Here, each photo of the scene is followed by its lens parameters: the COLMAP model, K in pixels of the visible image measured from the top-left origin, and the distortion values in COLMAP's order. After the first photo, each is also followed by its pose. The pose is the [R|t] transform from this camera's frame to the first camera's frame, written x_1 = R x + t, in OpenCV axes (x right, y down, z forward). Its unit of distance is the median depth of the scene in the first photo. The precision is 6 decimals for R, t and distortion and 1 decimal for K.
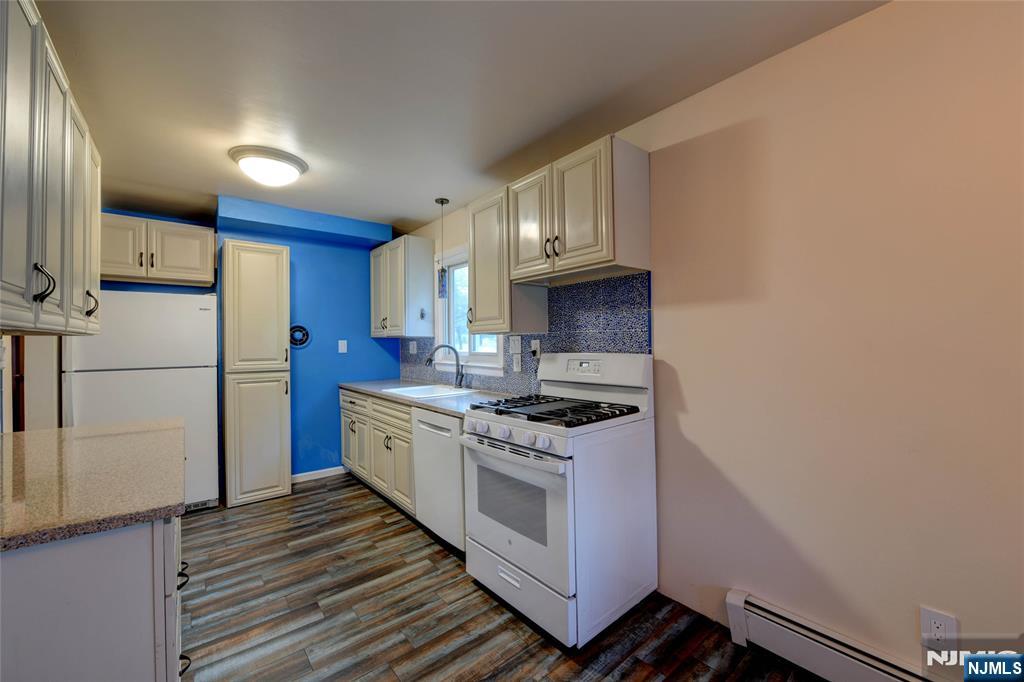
lens RADIAL K [[402.7, 0, 512.0], [0, 402.7, 341.0], [0, 0, 1]] dist [-0.013011, -0.000191]
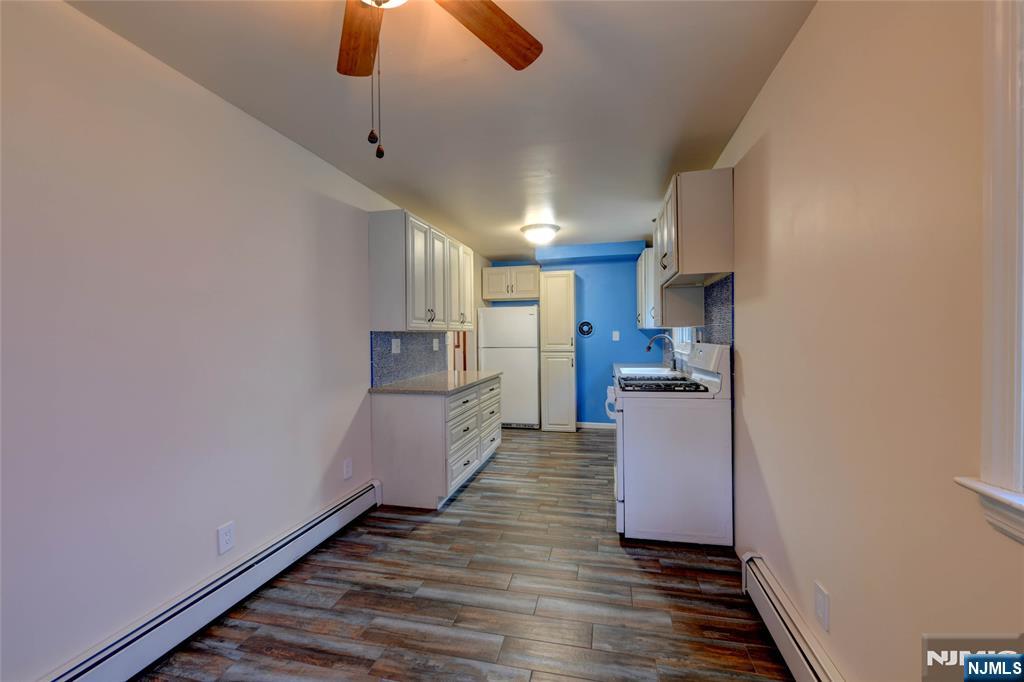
lens RADIAL K [[402.7, 0, 512.0], [0, 402.7, 341.0], [0, 0, 1]] dist [-0.013011, -0.000191]
pose [[0.601881, 0.014190, -0.798460, 0.781010], [0.008614, 0.999669, 0.024259, -0.009131], [0.798539, -0.021479, 0.601559, -0.168210]]
